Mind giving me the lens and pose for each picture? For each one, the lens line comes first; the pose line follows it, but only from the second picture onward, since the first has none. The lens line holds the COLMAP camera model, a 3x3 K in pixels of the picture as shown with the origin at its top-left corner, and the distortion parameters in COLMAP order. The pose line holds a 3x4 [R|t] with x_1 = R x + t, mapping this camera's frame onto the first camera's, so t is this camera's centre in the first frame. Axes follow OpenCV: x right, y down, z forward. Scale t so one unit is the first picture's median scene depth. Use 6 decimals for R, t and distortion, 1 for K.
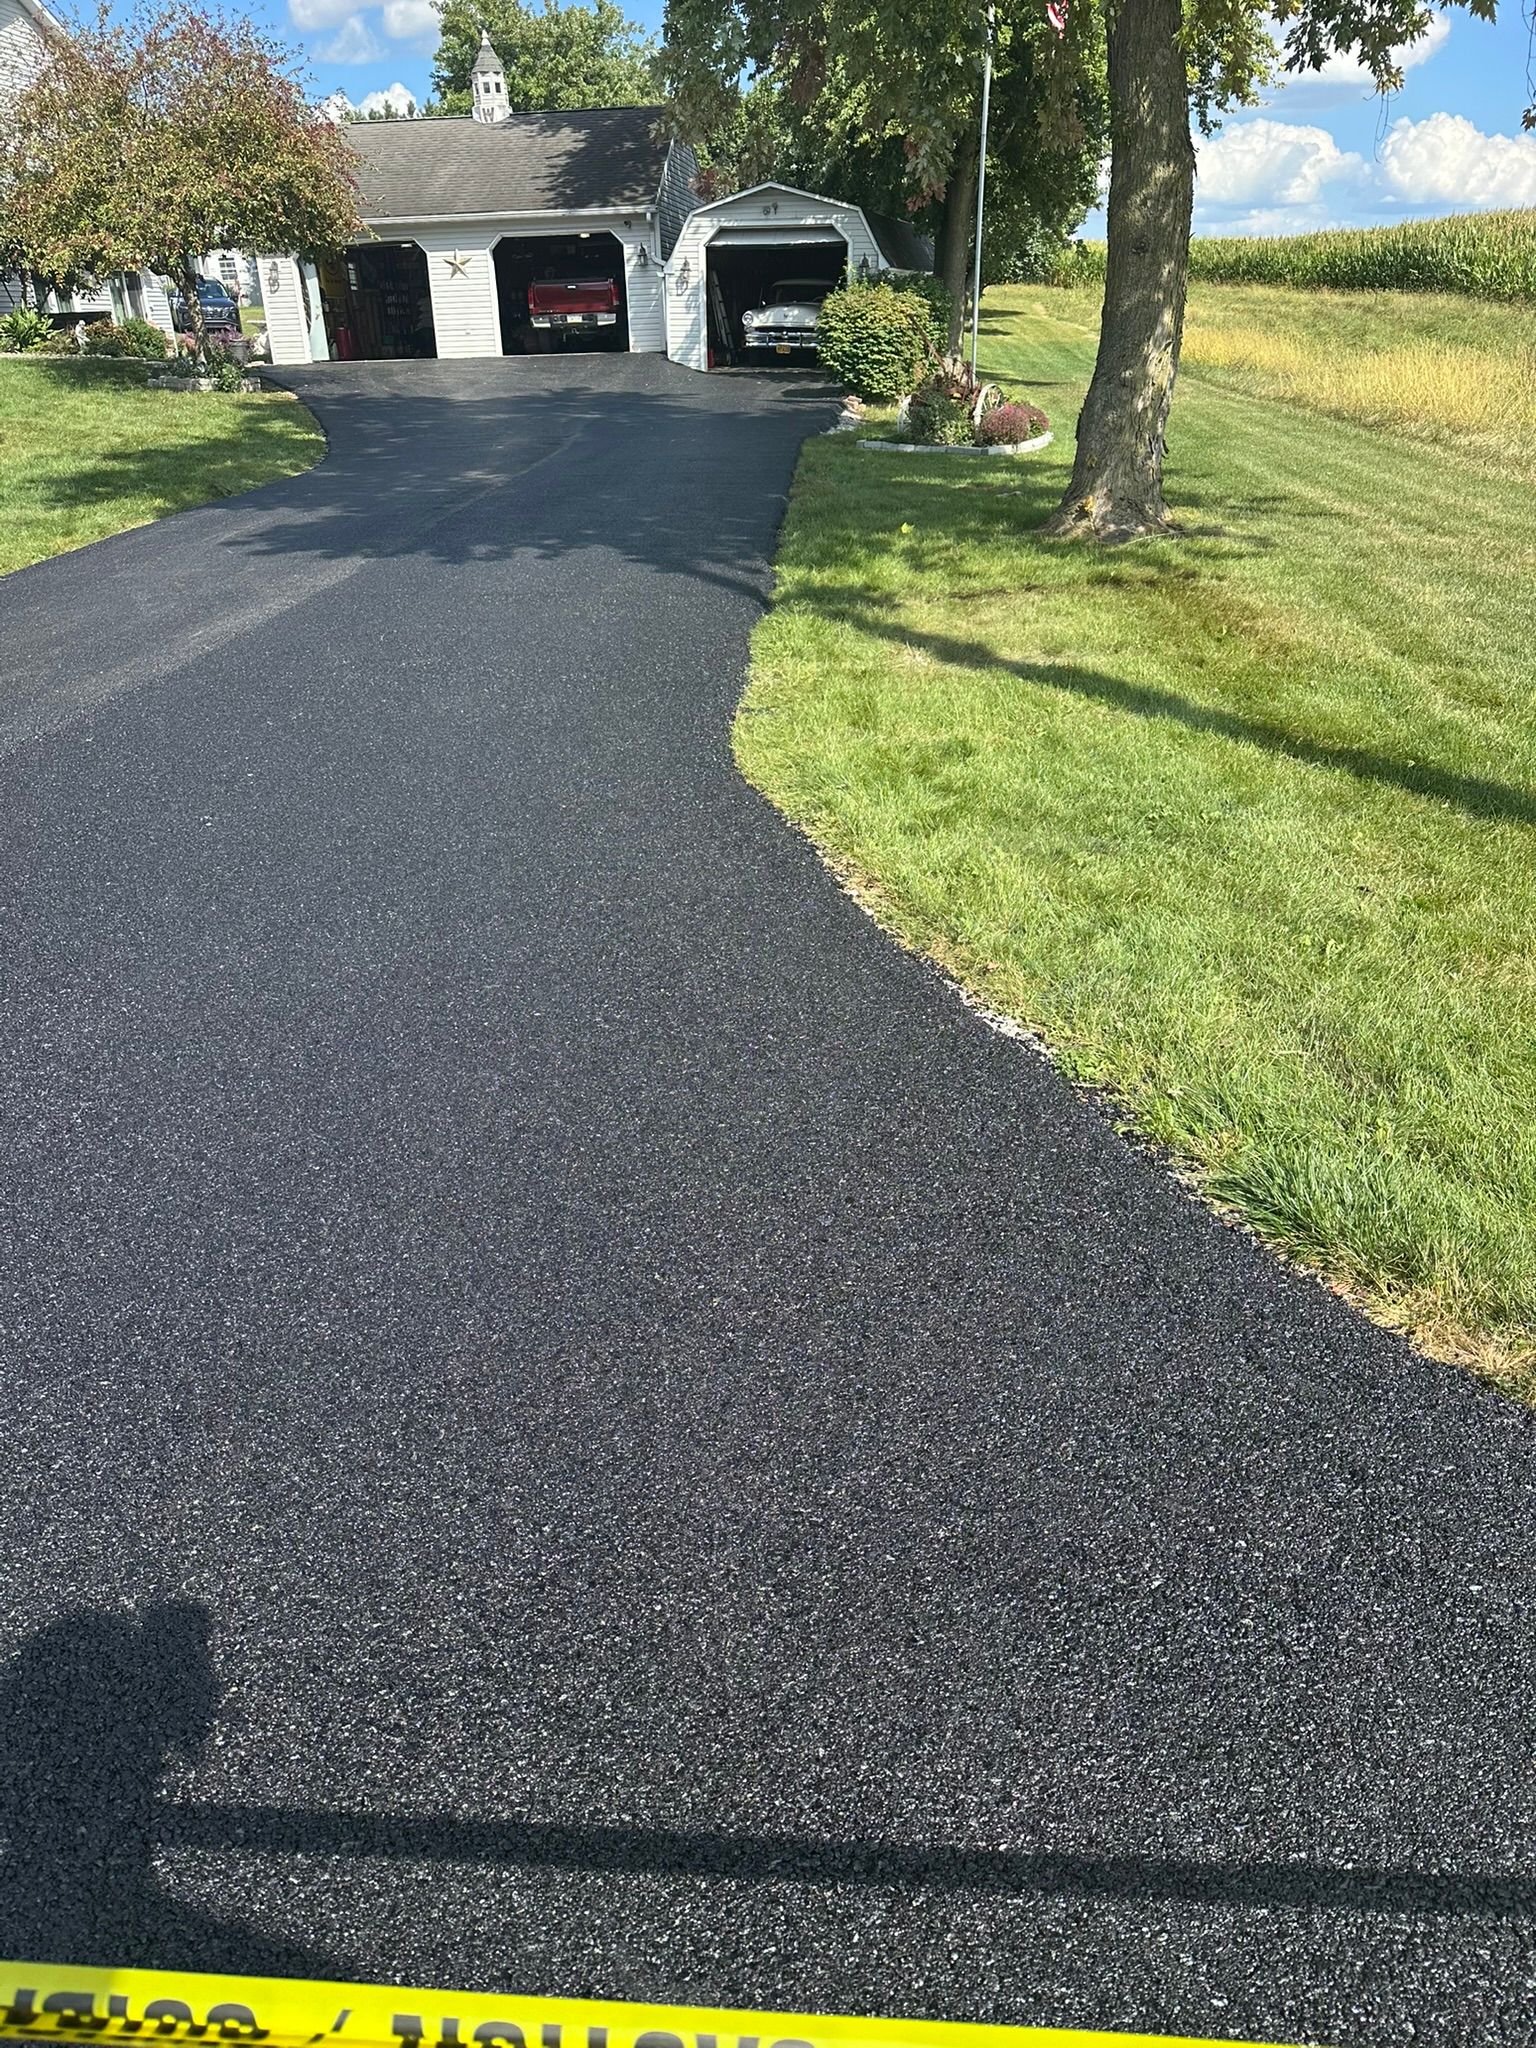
lens RADIAL K [[1450.3, 0, 768.0], [0, 1450.3, 1024.0], [0, 0, 1]] dist [-0.017347, 0.000847]
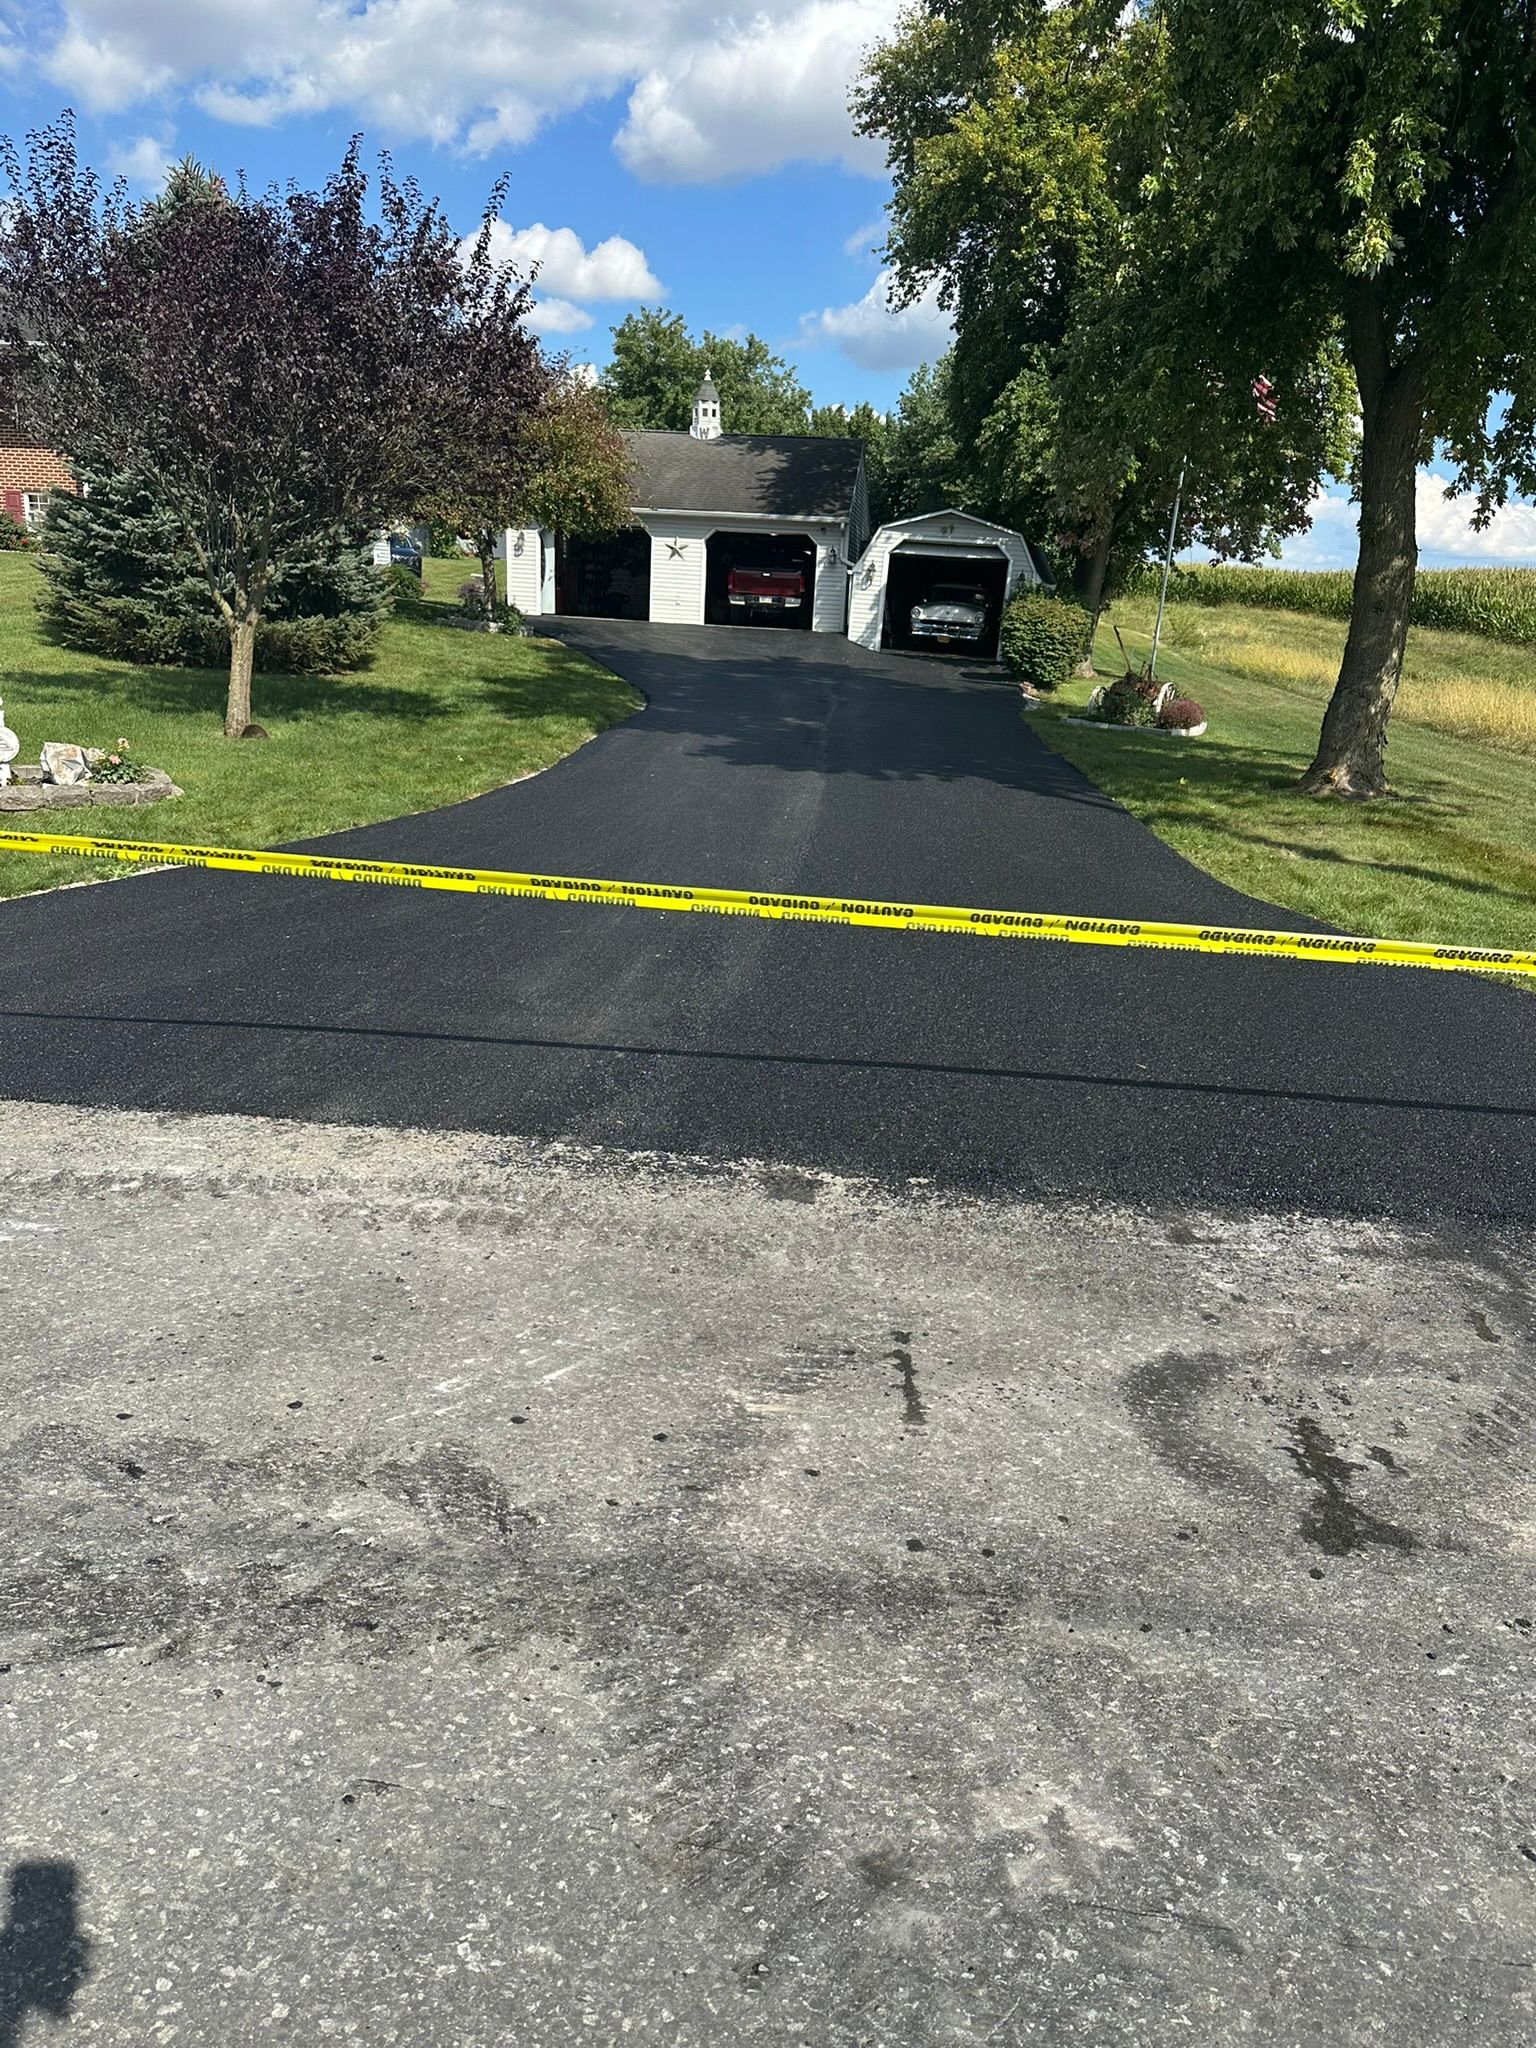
lens RADIAL K [[1434.7, 0, 768.0], [0, 1434.7, 1024.0], [0, 0, 1]] dist [0.094555, -0.216649]
pose [[0.996722, 0.080257, 0.010231, -0.123909], [-0.077440, 0.982982, -0.166584, 0.061580], [-0.023427, 0.165246, 0.985974, -0.133013]]
